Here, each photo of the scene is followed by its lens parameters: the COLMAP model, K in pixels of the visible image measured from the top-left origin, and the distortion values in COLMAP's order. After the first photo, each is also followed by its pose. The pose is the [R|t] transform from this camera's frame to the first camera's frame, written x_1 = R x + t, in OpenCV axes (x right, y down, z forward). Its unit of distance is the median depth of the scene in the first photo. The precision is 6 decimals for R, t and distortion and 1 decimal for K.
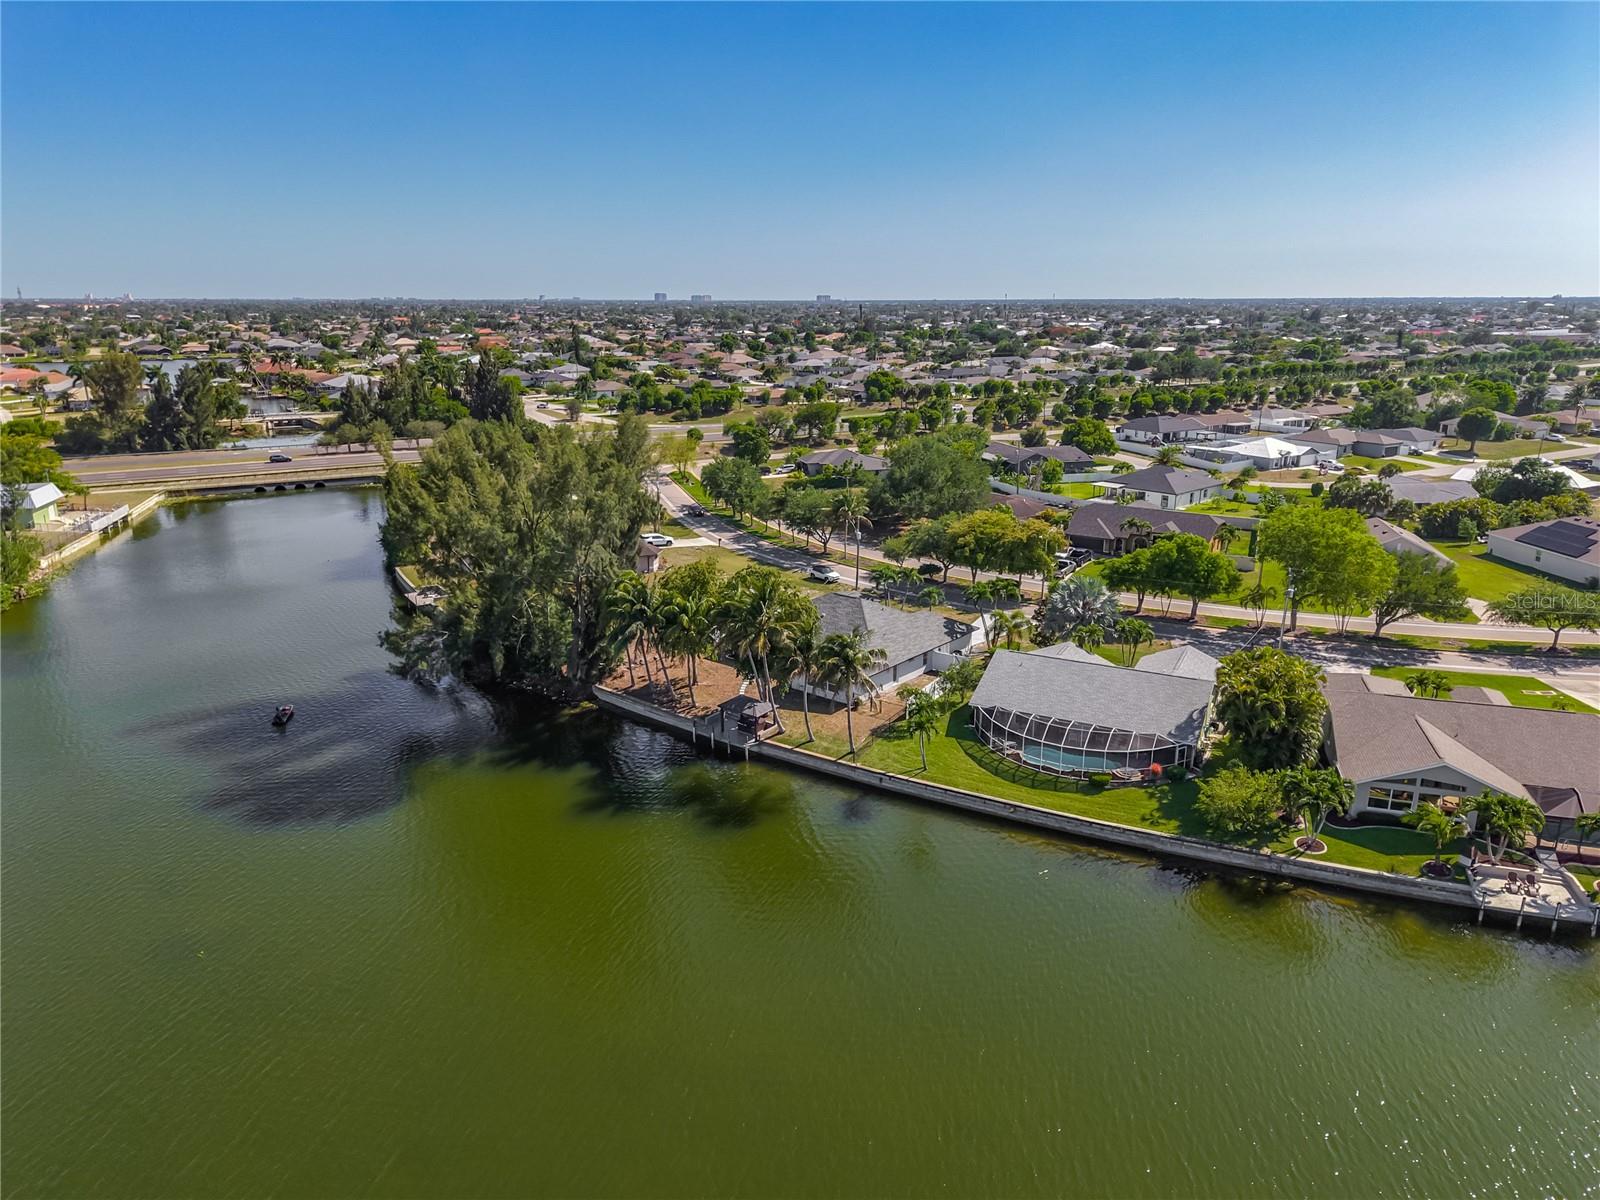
lens RADIAL K [[1072.2, 0, 800.0], [0, 1072.2, 600.0], [0, 0, 1]] dist [-0.001257, -0.035911]
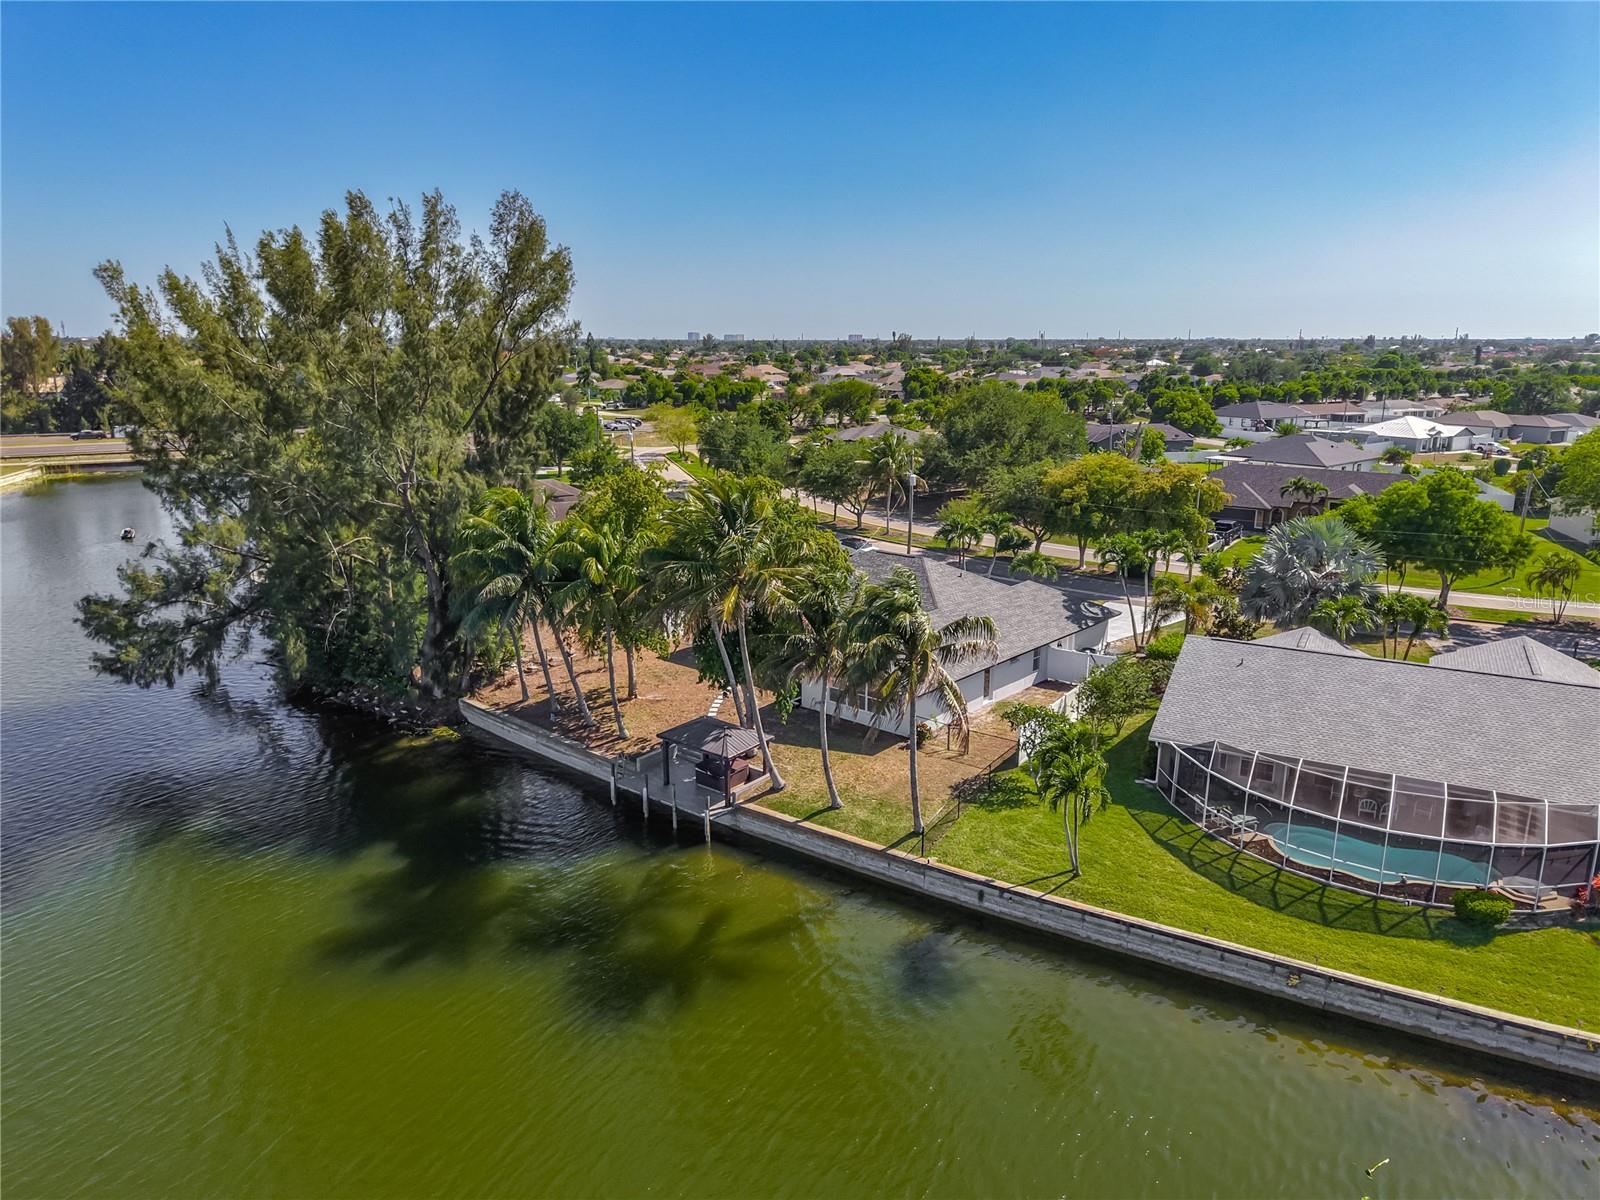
lens RADIAL K [[1072.2, 0, 800.0], [0, 1072.2, 600.0], [0, 0, 1]] dist [-0.001257, -0.035911]
pose [[0.999571, 0.009011, -0.027862, 0.006555], [-0.010016, 0.999296, -0.036151, 0.046878], [0.027516, 0.036415, 0.998958, 0.440250]]
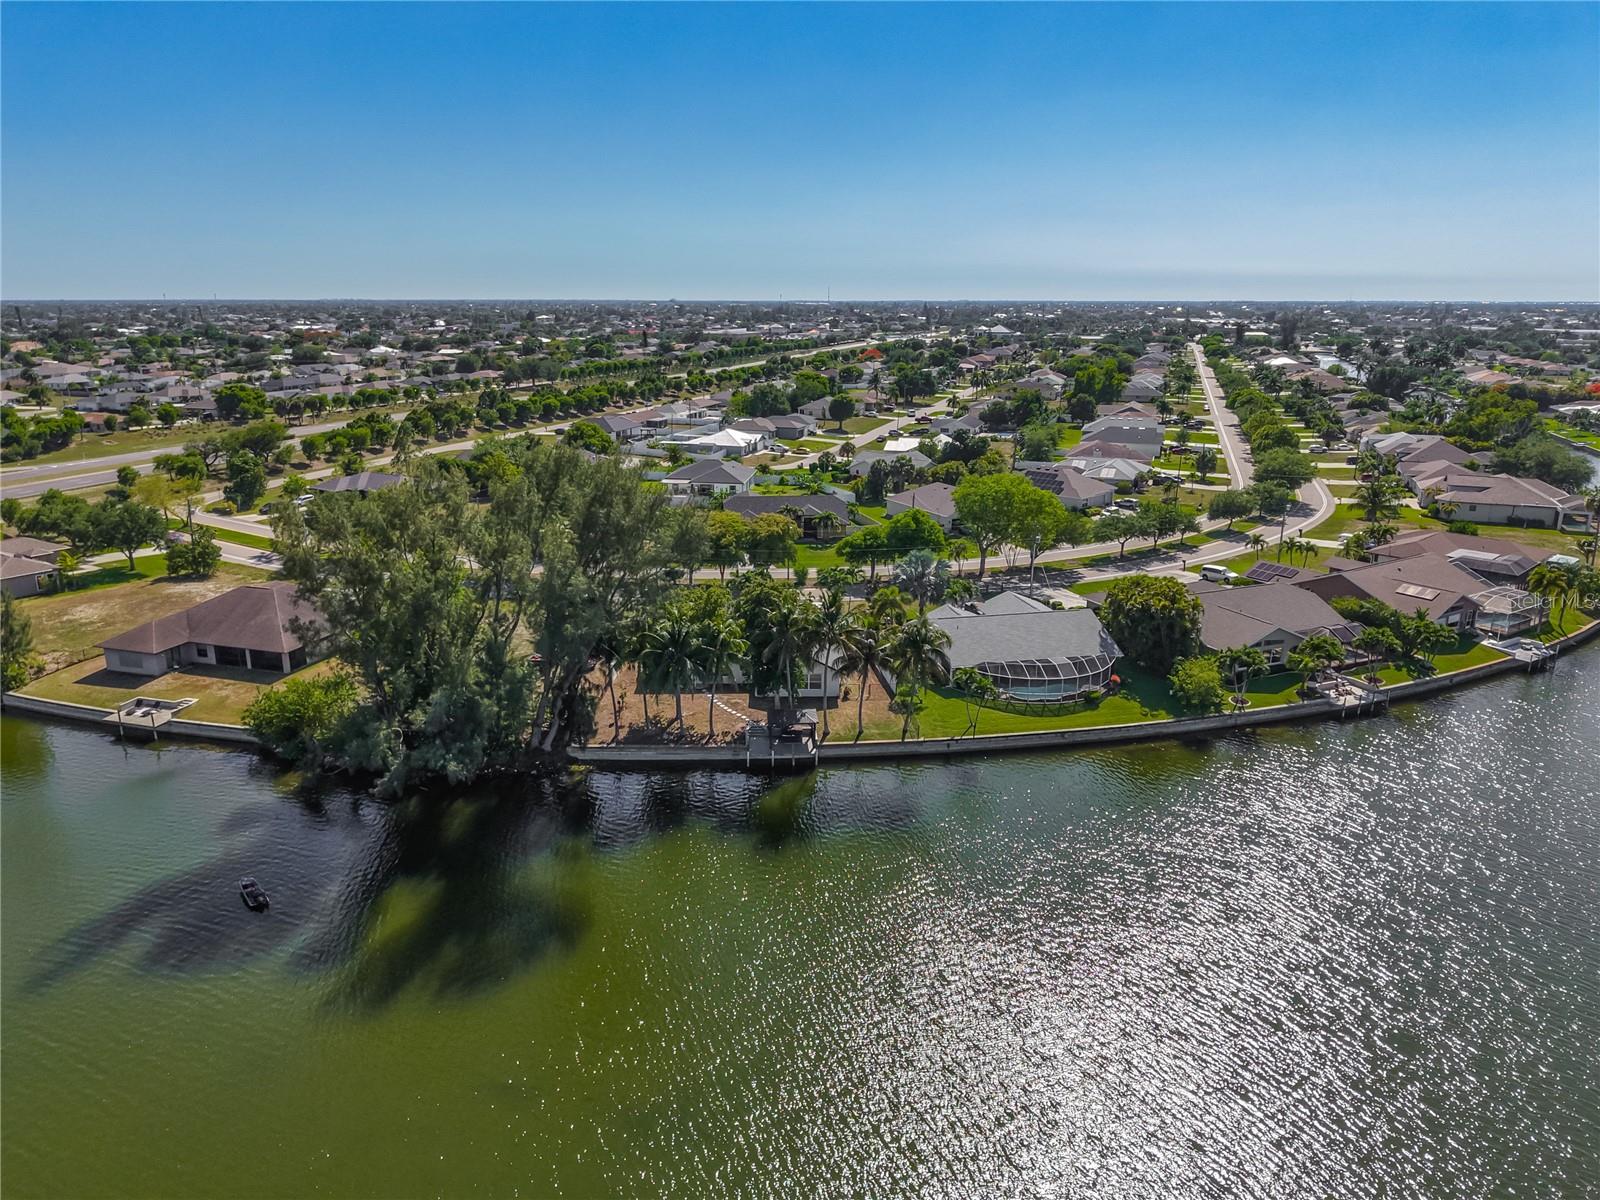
lens RADIAL K [[1072.2, 0, 800.0], [0, 1072.2, 600.0], [0, 0, 1]] dist [-0.001257, -0.035911]
pose [[0.739936, -0.165215, 0.652073, -0.613216], [0.168207, 0.984018, 0.058447, -0.057780], [-0.651307, 0.066436, 0.755900, 0.220427]]
